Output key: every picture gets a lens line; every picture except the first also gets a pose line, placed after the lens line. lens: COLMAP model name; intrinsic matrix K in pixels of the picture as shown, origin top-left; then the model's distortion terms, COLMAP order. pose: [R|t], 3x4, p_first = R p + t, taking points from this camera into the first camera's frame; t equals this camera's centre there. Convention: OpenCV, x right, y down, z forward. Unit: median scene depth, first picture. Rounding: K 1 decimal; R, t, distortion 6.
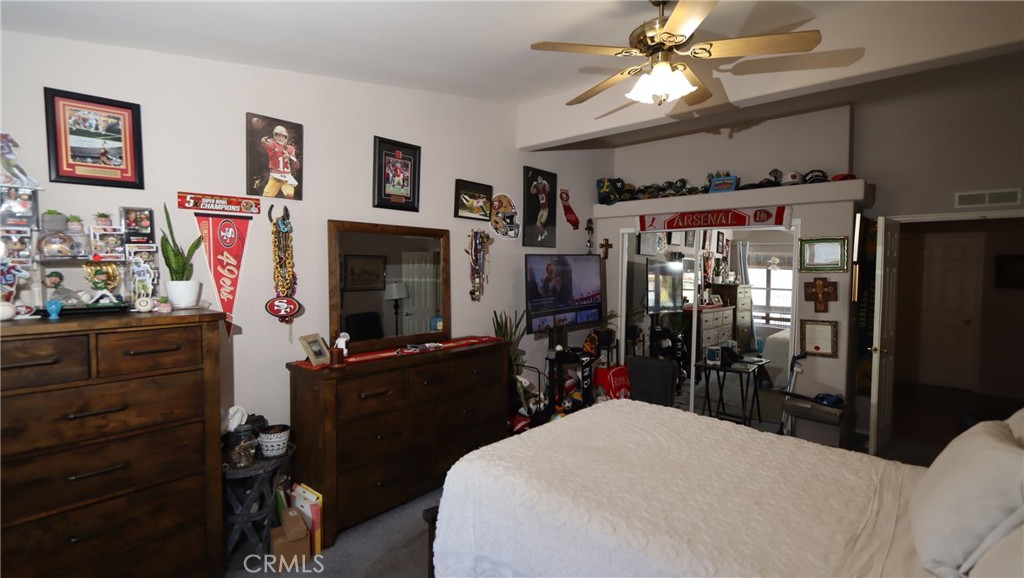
lens RADIAL K [[463.4, 0, 512.0], [0, 463.4, 289.0], [0, 0, 1]] dist [0.012042, -0.000438]
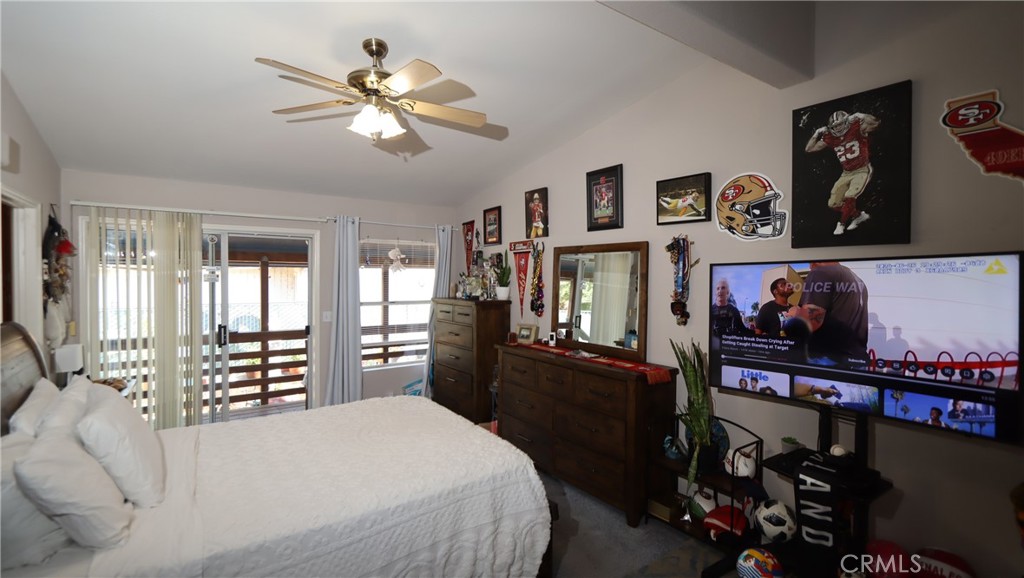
lens RADIAL K [[474.3, 0, 512.0], [0, 474.3, 289.0], [0, 0, 1]] dist [0.021466, 0.000008]
pose [[-0.221537, -0.000330, -0.975152, 0.880298], [-0.077613, 0.996834, 0.017295, -0.032431], [0.972058, 0.079516, -0.220862, 1.023223]]
